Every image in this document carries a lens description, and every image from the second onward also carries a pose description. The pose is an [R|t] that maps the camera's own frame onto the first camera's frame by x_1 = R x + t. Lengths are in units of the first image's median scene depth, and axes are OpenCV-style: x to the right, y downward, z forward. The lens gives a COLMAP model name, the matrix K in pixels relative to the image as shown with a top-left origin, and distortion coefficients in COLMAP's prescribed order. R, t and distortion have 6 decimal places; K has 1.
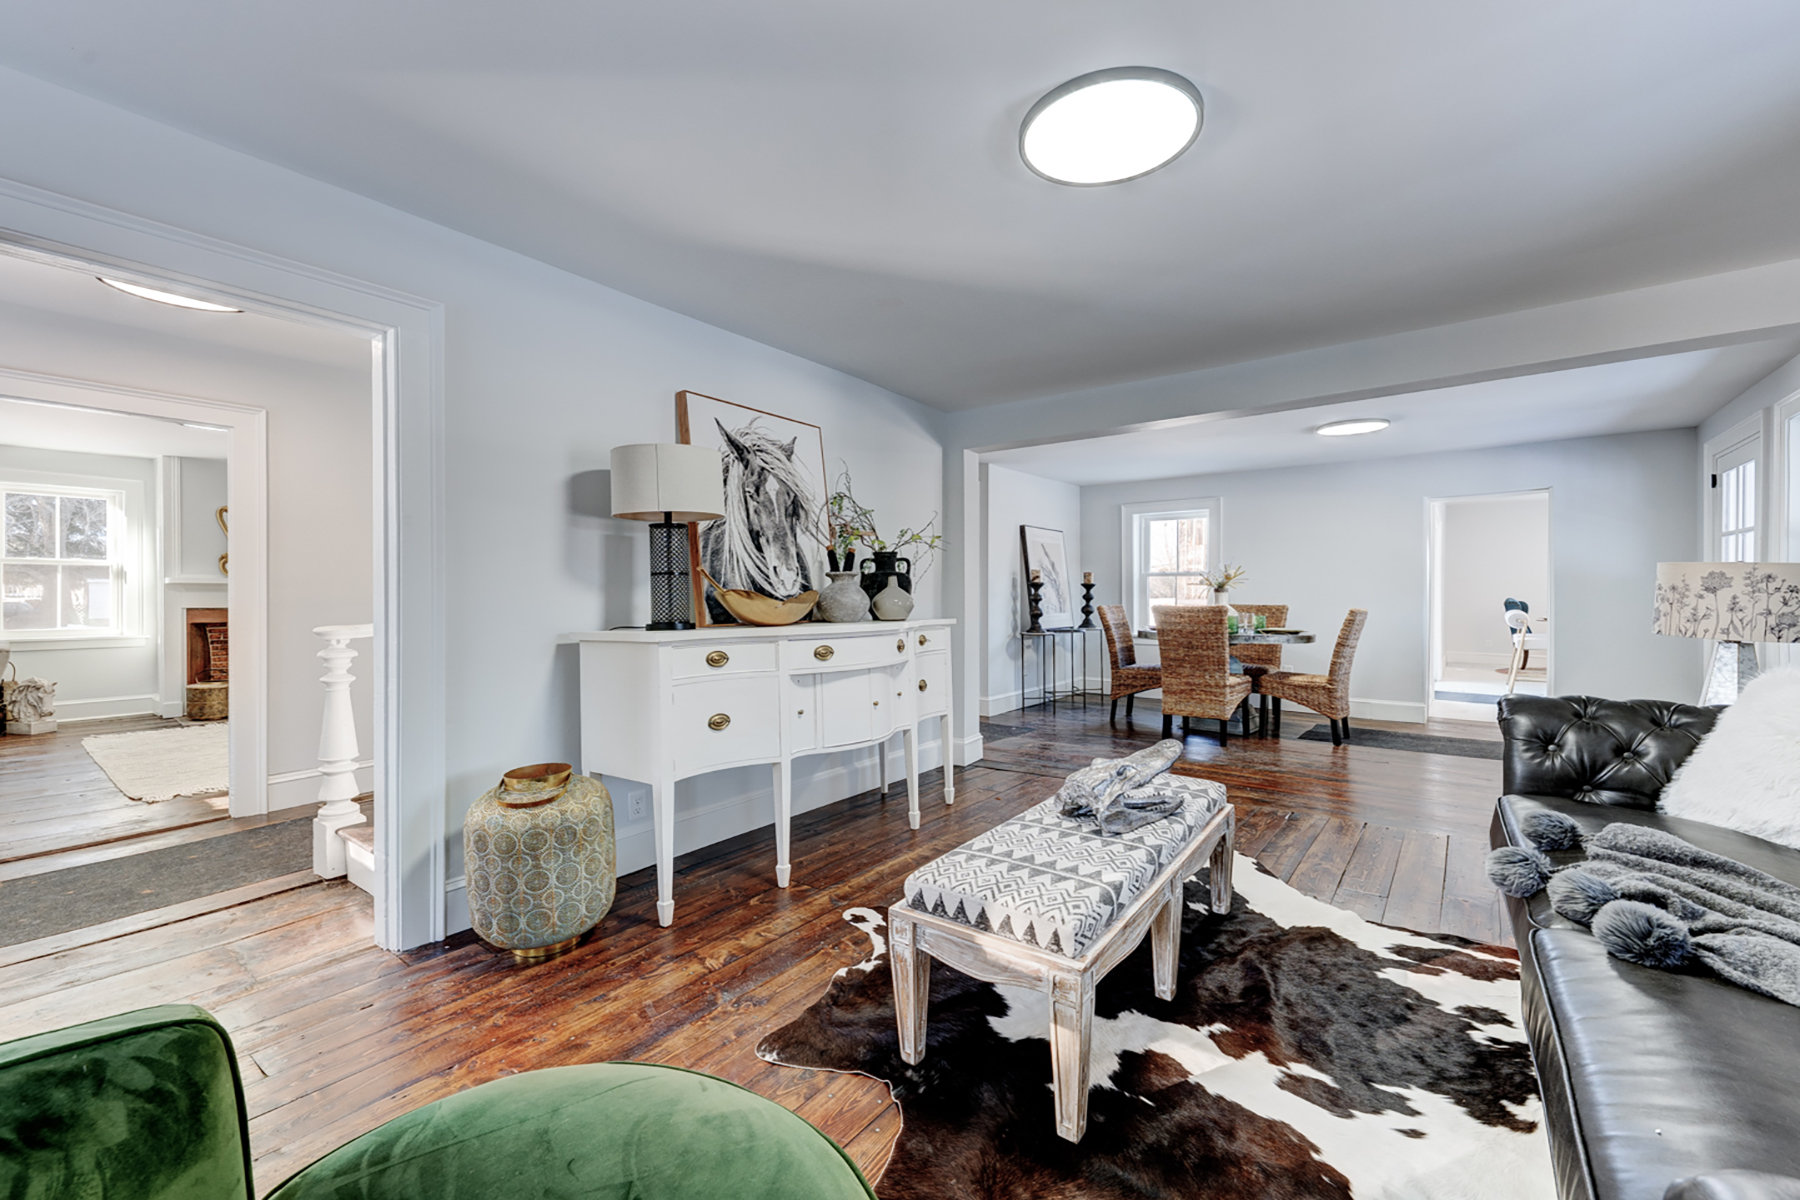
lens RADIAL K [[709.1, 0, 900.4], [0, 709.1, 588.2], [0, 0, 1]] dist [0.000182, -0.000019]
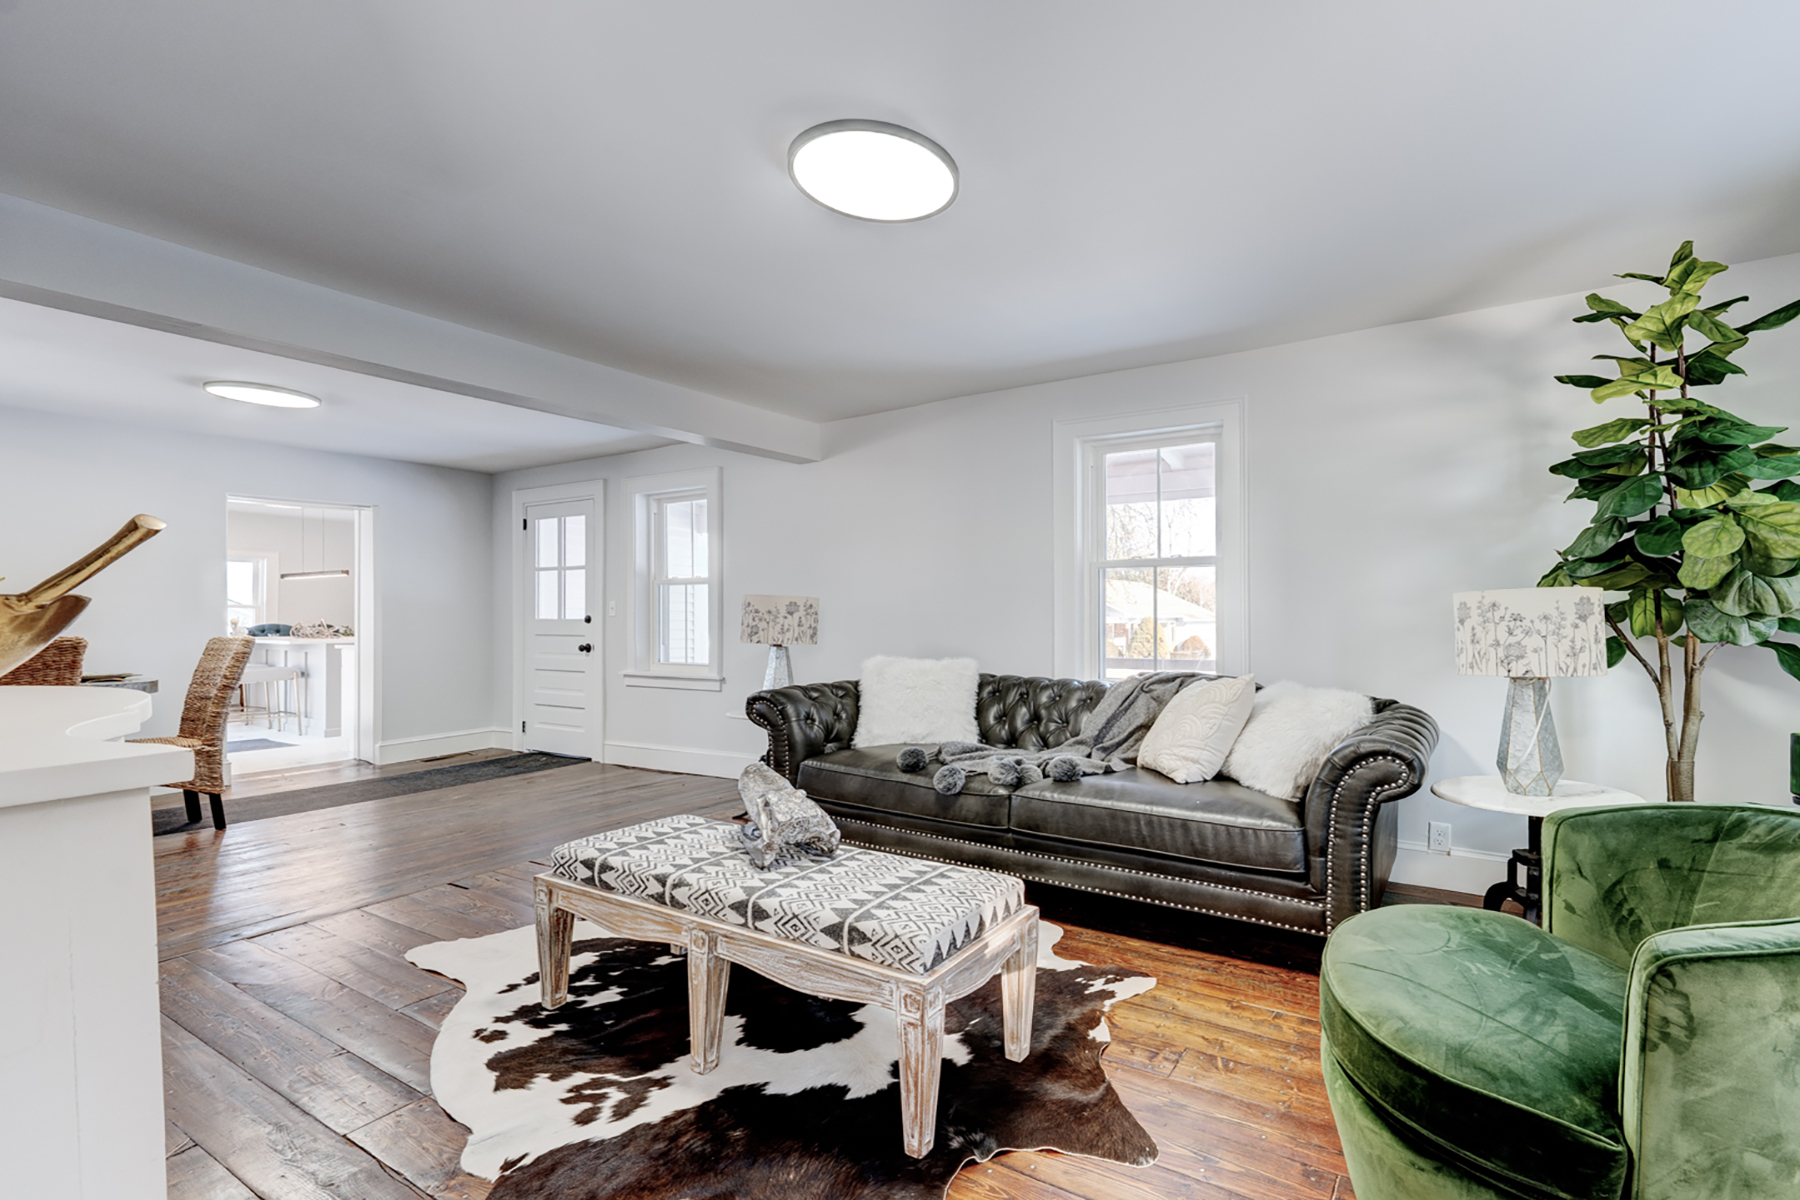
lens RADIAL K [[945.2, 0, 900.0], [0, 945.2, 600.0], [0, 0, 1]] dist [-0.000822, -0.000333]
pose [[-0.113849, 0.018386, 0.993328, -1.046119], [-0.004053, 0.999812, -0.018970, 0.012706], [-0.993490, -0.006186, -0.113753, 1.064101]]
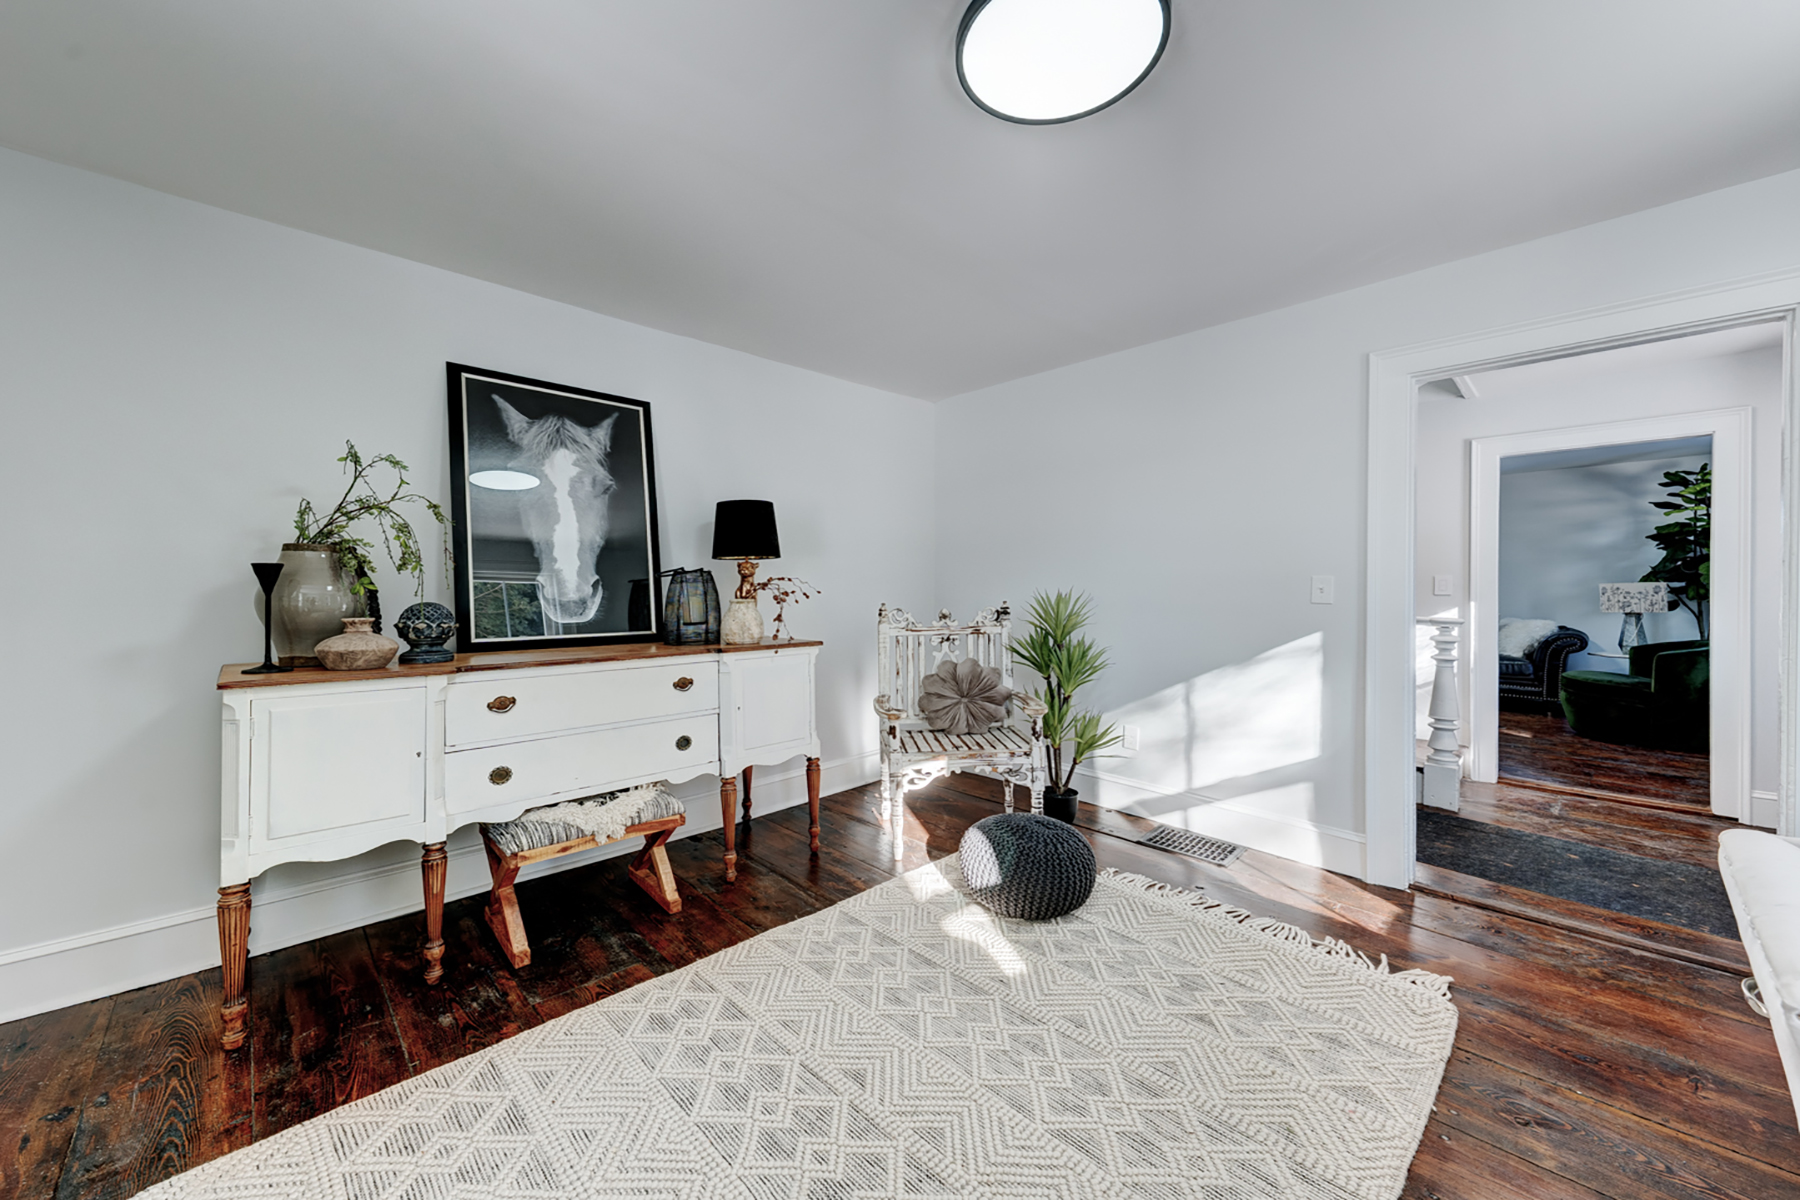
lens RADIAL K [[673.4, 0, 897.5], [0, 673.4, 589.6], [0, 0, 1]] dist [0.026779, 0.000065]
pose [[0.132824, -0.002198, 0.991137, -2.080828], [-0.007990, 0.999963, 0.003288, 0.011724], [-0.991107, -0.008356, 0.132801, 1.882811]]
